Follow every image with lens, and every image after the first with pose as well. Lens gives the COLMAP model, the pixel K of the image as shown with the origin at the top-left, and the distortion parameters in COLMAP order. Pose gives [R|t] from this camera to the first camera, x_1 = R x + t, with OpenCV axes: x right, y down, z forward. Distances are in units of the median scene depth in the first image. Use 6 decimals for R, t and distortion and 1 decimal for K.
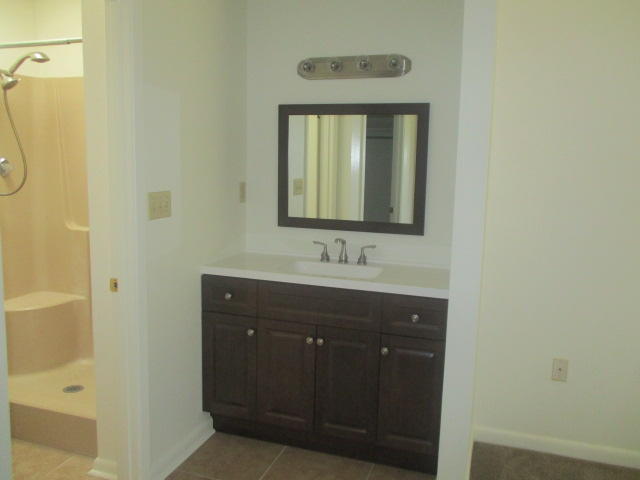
lens RADIAL K [[531.8, 0, 336.4], [0, 531.8, 231.4], [0, 0, 1]] dist [-0.033435, 0.009572]
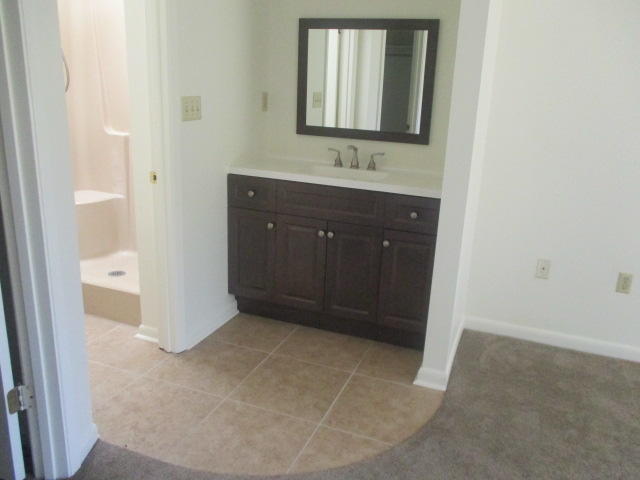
lens RADIAL K [[545.7, 0, 336.4], [0, 545.7, 237.7], [0, 0, 1]] dist [-0.048057, 0.000846]
pose [[0.998447, 0.034046, -0.044108, 0.030849], [-0.027070, 0.988304, 0.150075, 0.033727], [0.048701, -0.148648, 0.987690, -0.143295]]
